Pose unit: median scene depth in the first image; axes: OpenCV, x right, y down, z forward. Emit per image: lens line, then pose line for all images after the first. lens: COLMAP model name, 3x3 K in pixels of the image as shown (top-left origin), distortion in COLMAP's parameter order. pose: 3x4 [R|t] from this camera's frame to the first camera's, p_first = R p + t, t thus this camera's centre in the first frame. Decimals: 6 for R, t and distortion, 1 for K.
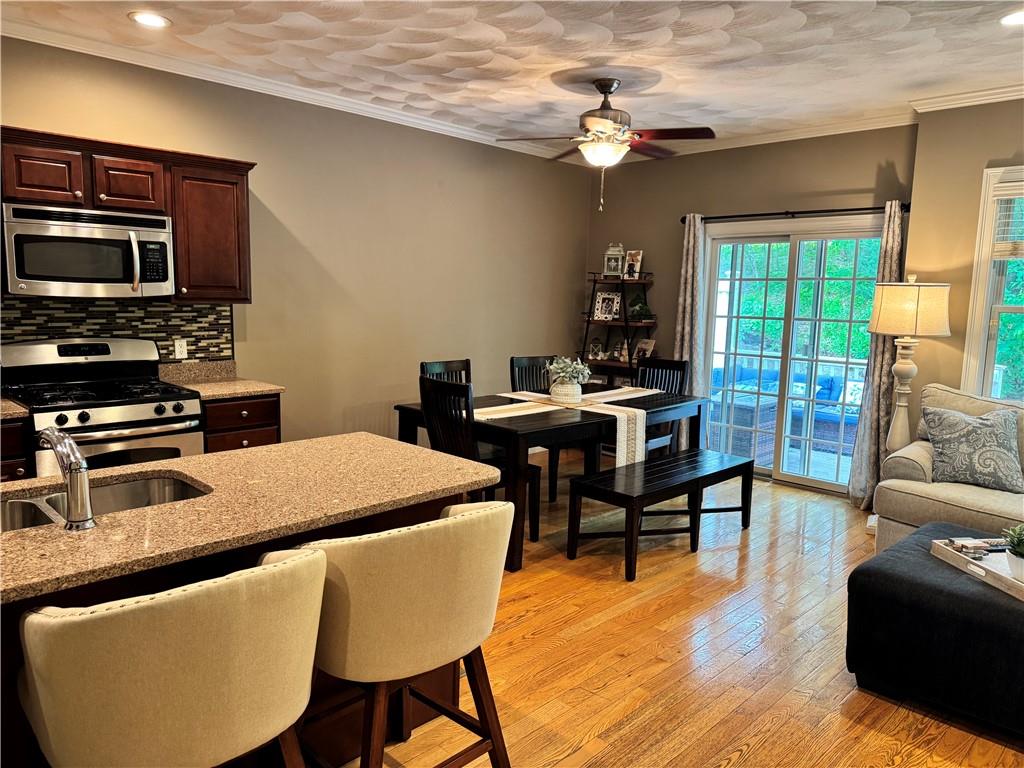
lens RADIAL K [[720.7, 0, 510.4], [0, 720.7, 389.4], [0, 0, 1]] dist [0.095991, -0.133880]
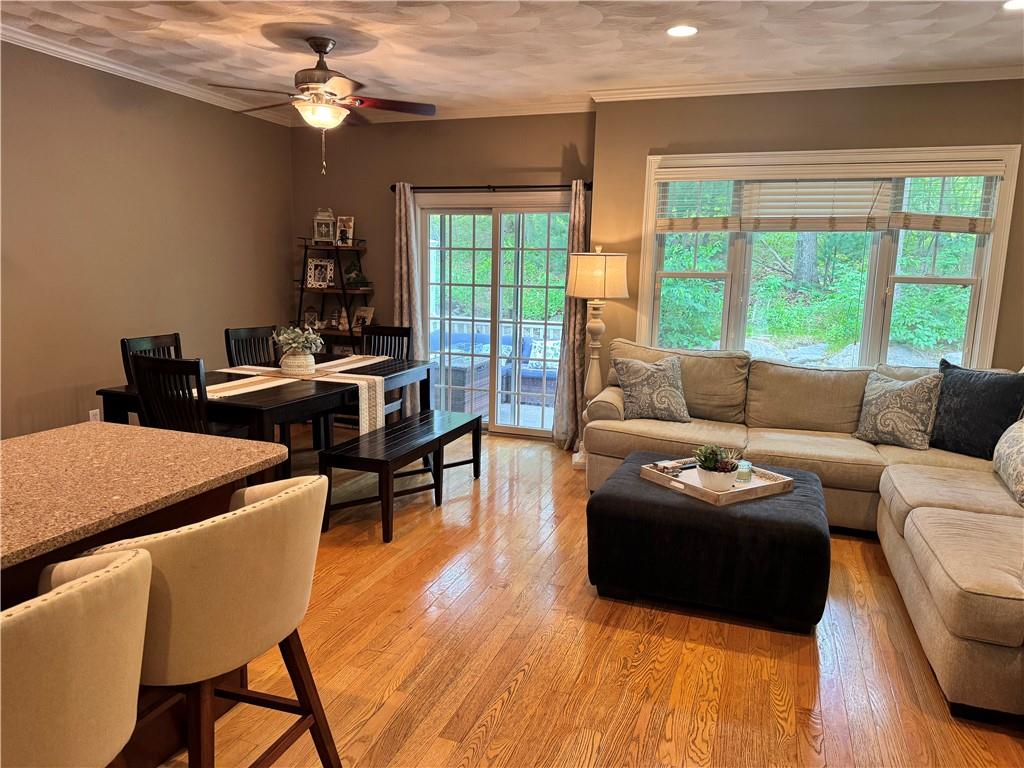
lens RADIAL K [[720.7, 0, 510.4], [0, 720.7, 389.4], [0, 0, 1]] dist [0.095991, -0.133880]
pose [[0.908136, -0.073546, 0.412165, -0.073602], [0.055334, 0.996898, 0.055966, -0.000199], [-0.415003, -0.028018, 0.909389, -0.000158]]
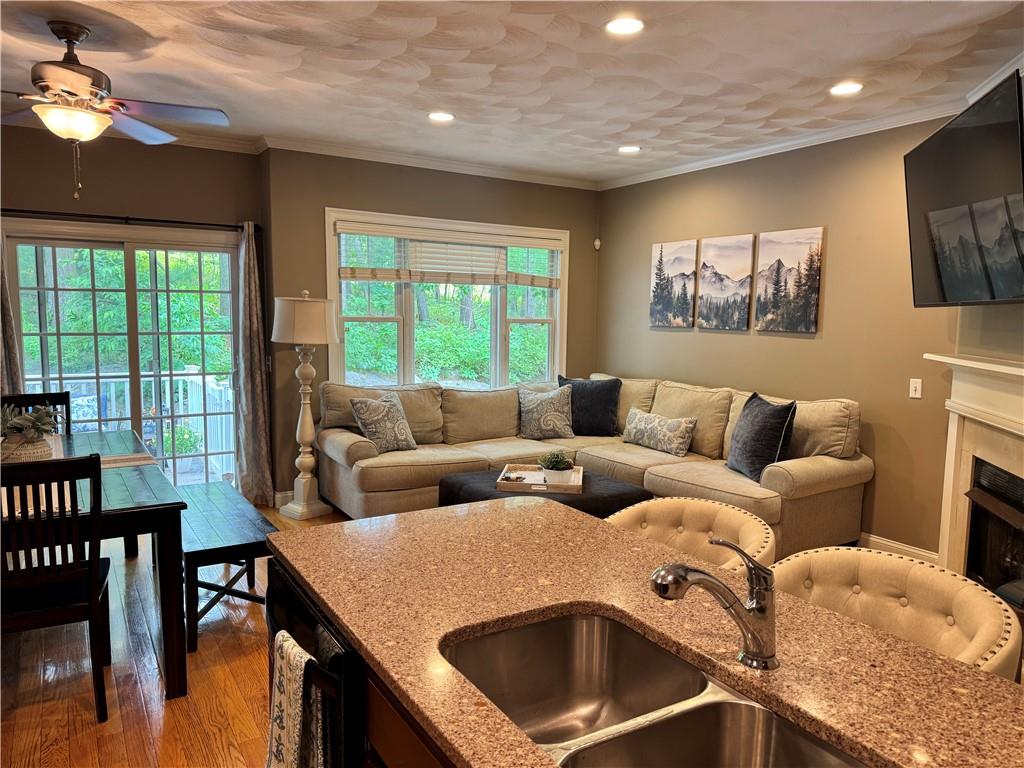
lens RADIAL K [[720.7, 0, 510.4], [0, 720.7, 389.4], [0, 0, 1]] dist [0.095991, -0.133880]
pose [[0.233146, -0.121392, 0.964835, -0.524203], [0.123200, 0.987870, 0.094520, -0.071586], [-0.964606, 0.096831, 0.245274, 0.416624]]
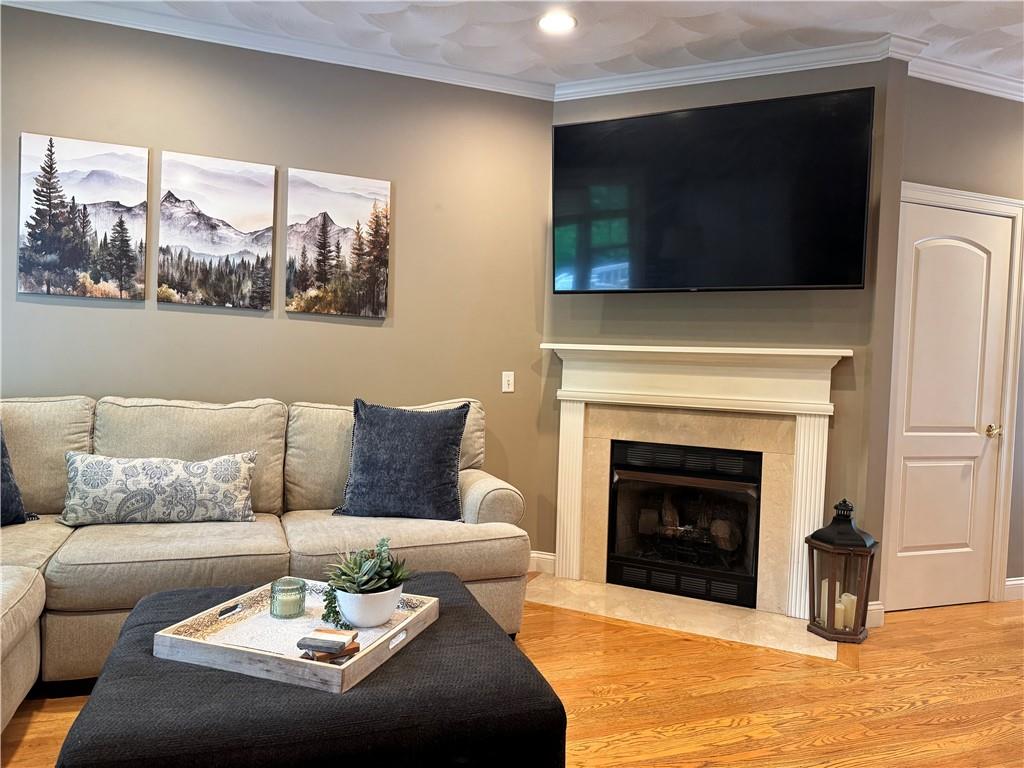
lens RADIAL K [[720.7, 0, 510.4], [0, 720.7, 389.4], [0, 0, 1]] dist [0.095991, -0.133880]
pose [[-0.902702, -0.071955, 0.424207, 0.177327], [-0.001098, 0.986299, 0.164962, -0.052317], [-0.430265, 0.148446, -0.890413, 0.946731]]
